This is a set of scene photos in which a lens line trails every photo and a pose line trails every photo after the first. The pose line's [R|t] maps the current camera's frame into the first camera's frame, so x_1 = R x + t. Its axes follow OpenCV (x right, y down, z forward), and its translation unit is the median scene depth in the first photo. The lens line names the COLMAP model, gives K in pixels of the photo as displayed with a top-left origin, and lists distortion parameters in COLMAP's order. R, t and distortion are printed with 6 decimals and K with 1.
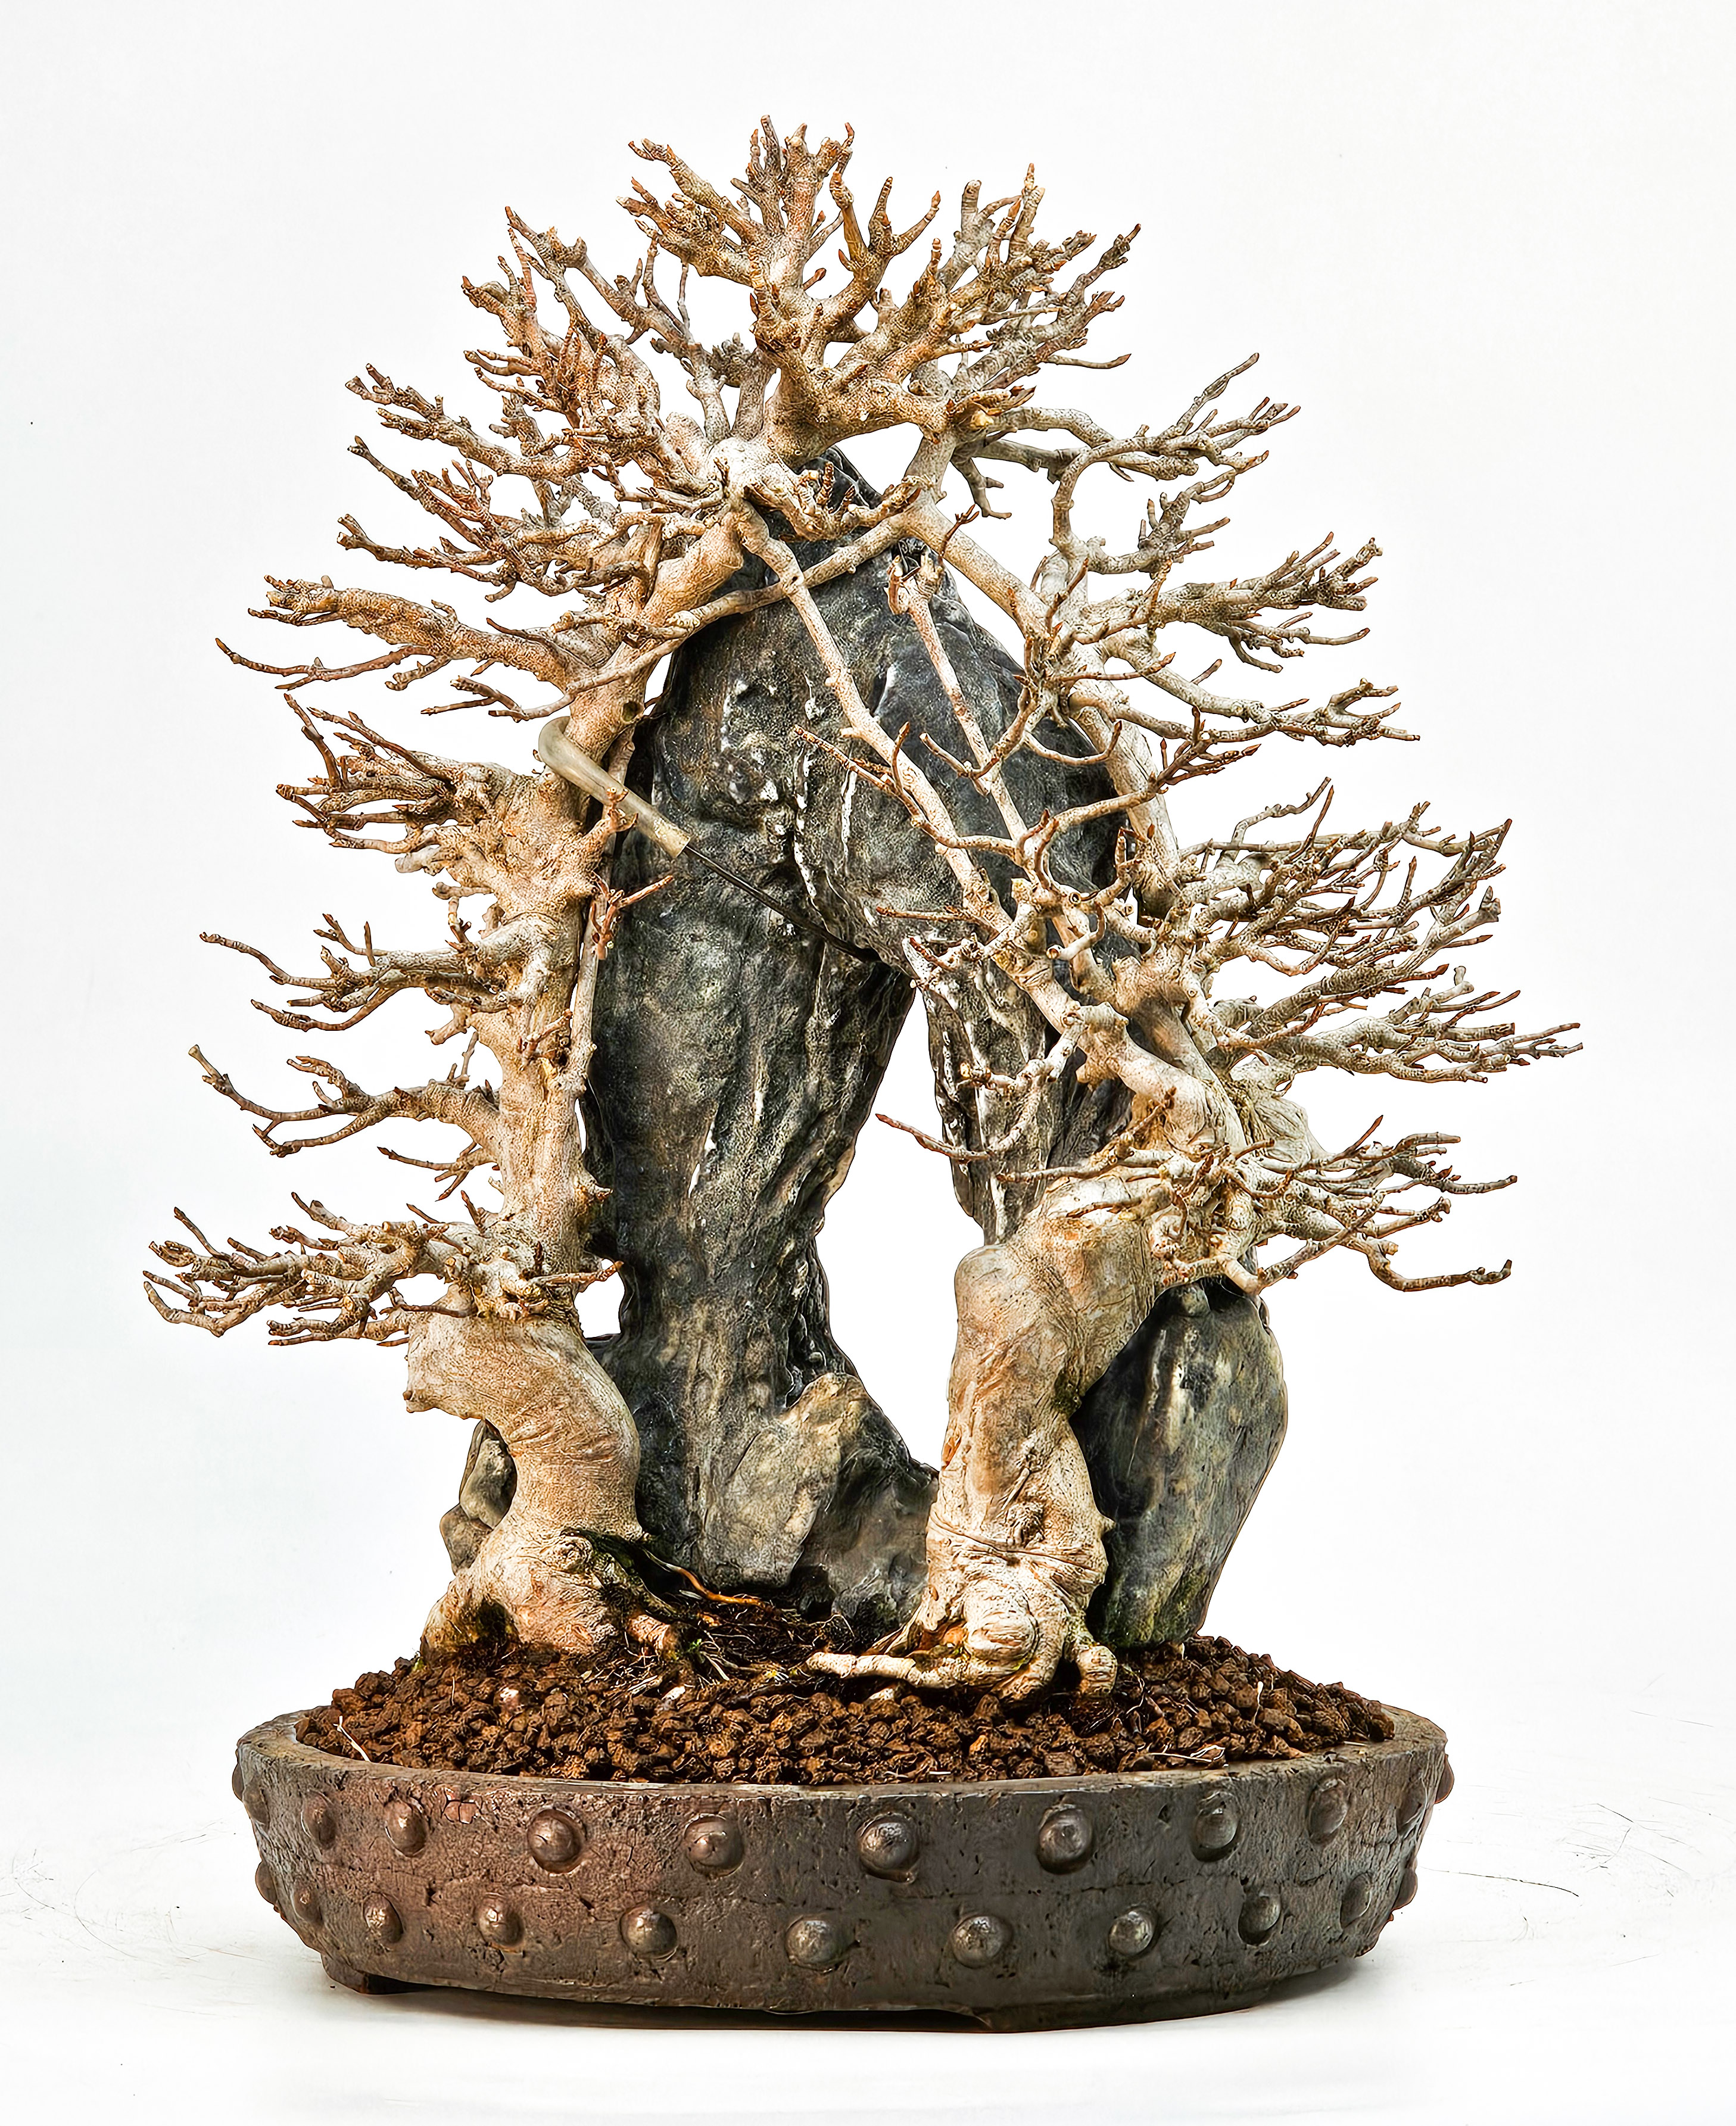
lens RADIAL K [[4662.9, 0, 867.4], [0, 4662.9, 1063.6], [0, 0, 1]] dist [-0.075584, 0.000000]
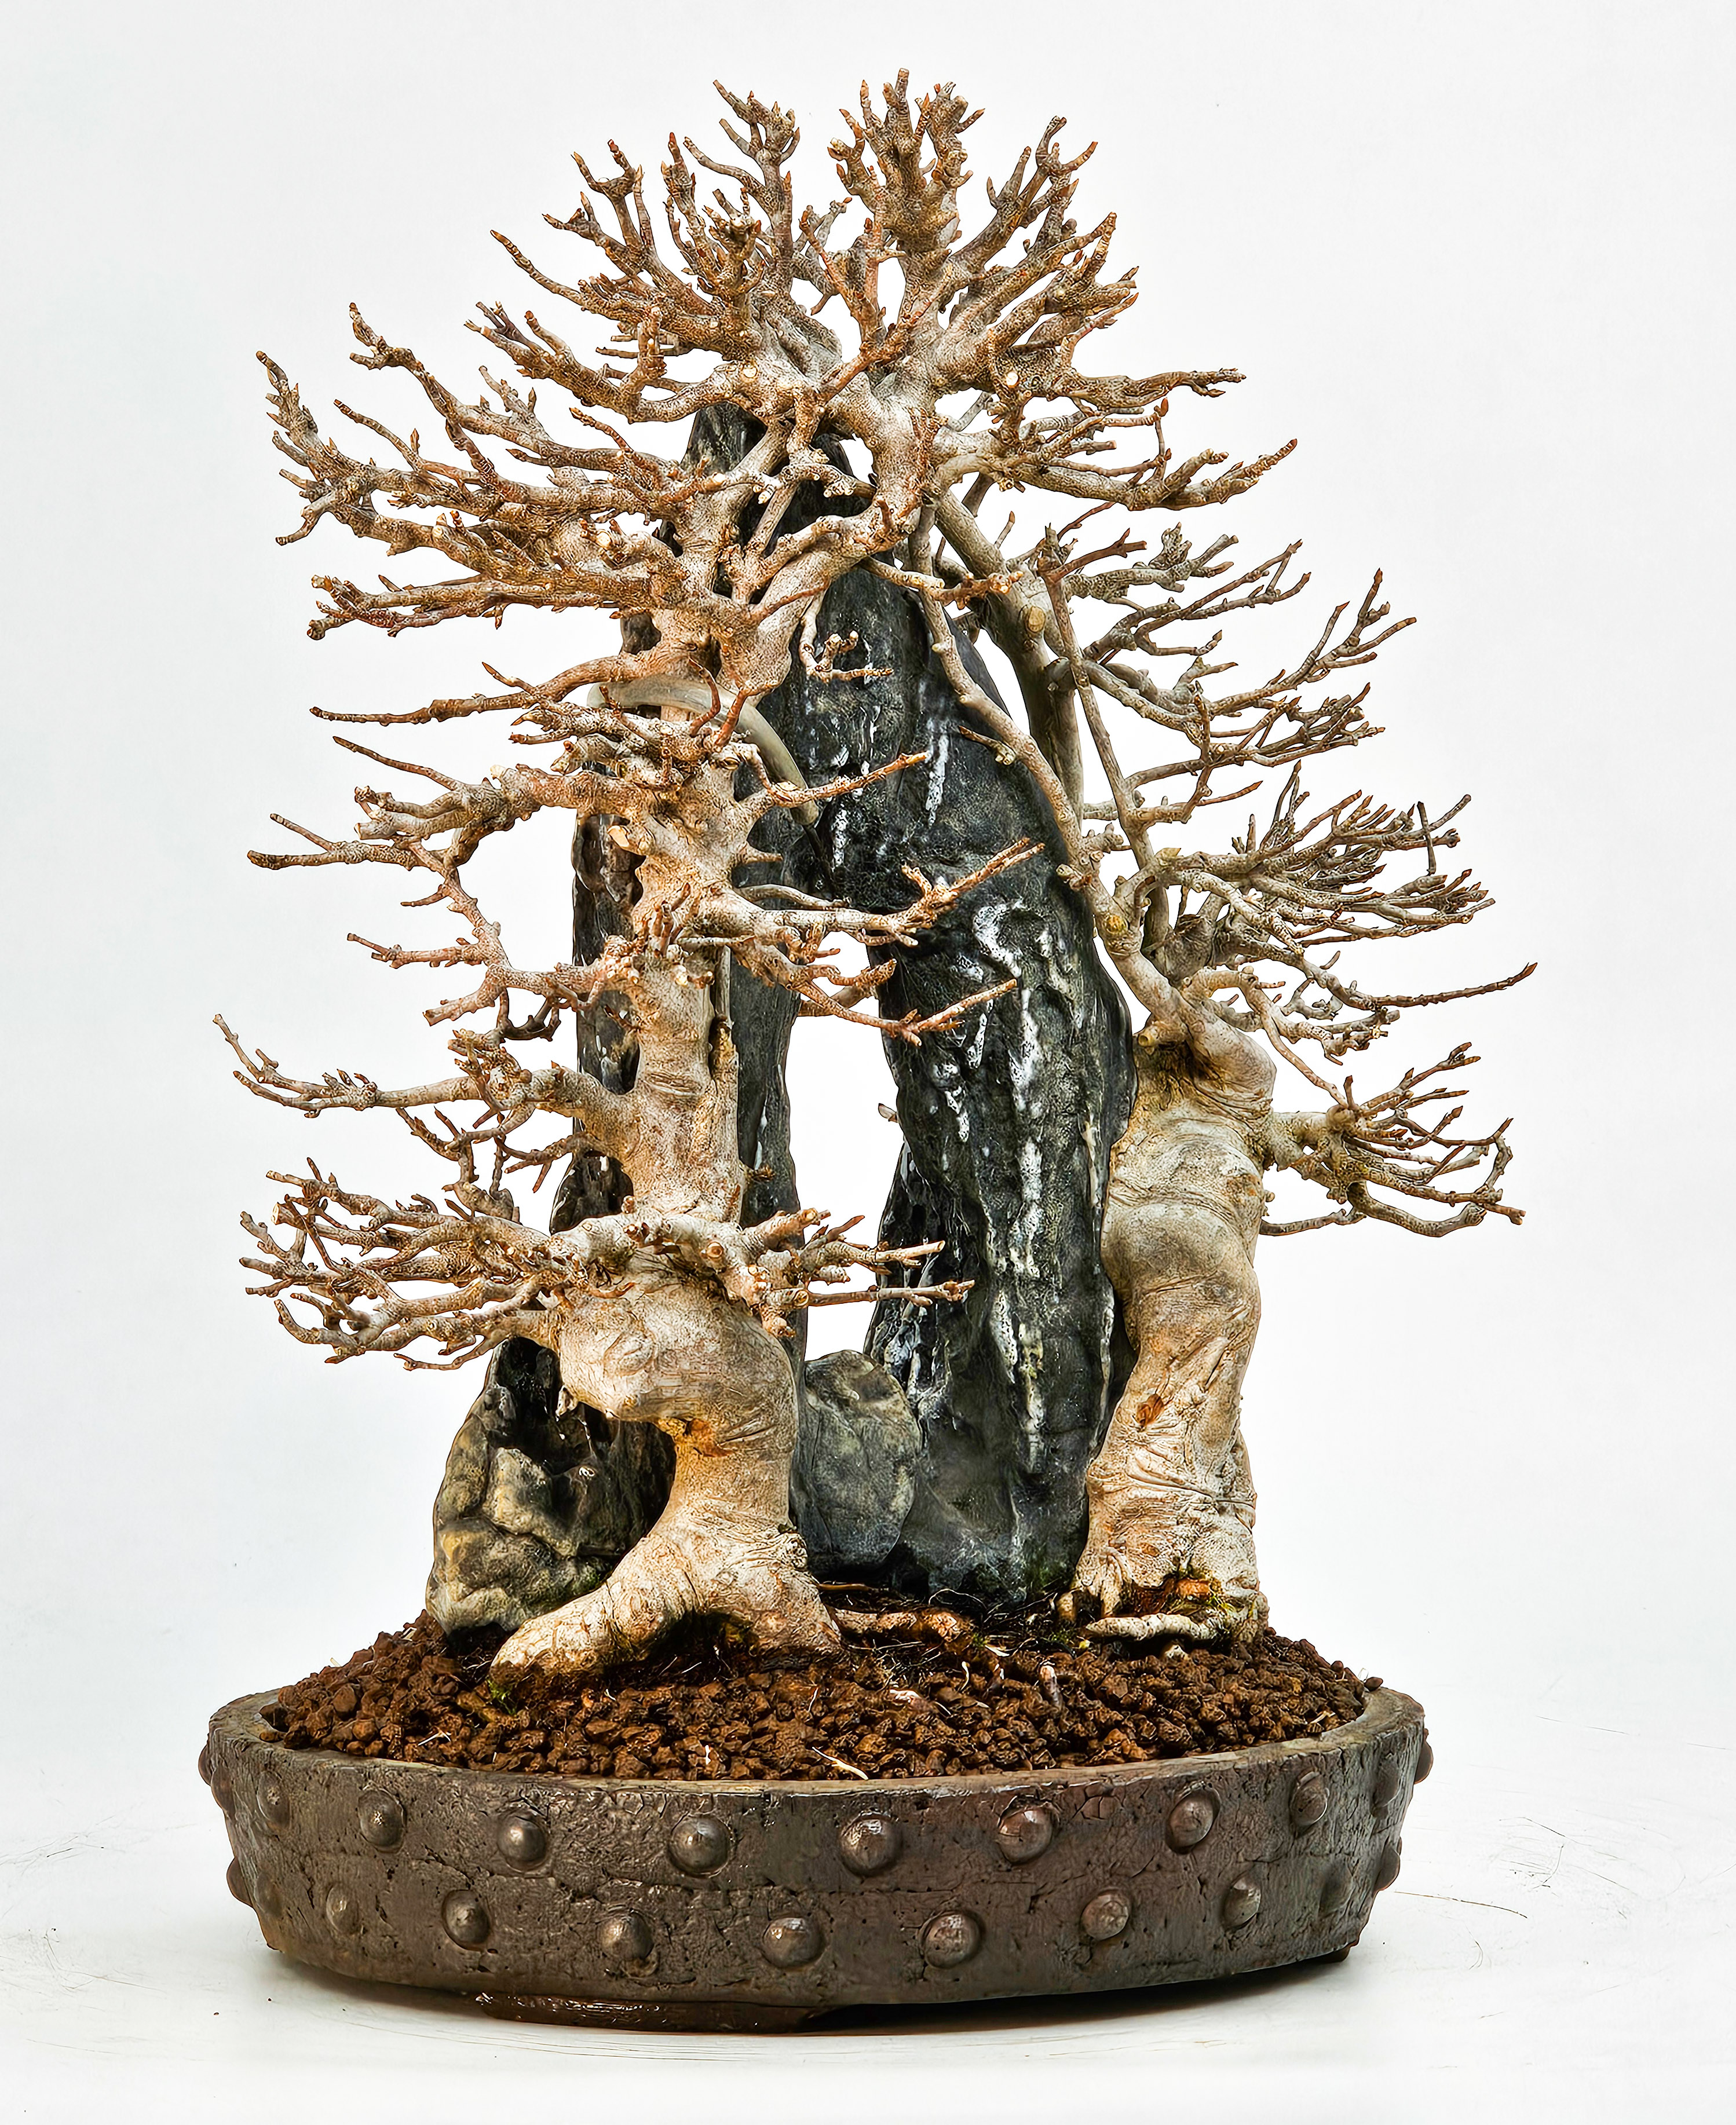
lens RADIAL K [[4660.9, 0, 867.7], [0, 4660.9, 1068.6], [0, 0, 1]] dist [-0.075584, 0.000000]
pose [[0.742249, -0.029016, 0.669496, -0.682510], [0.023746, 0.999574, 0.016995, -0.009740], [-0.669704, 0.003283, 0.742621, 0.275147]]
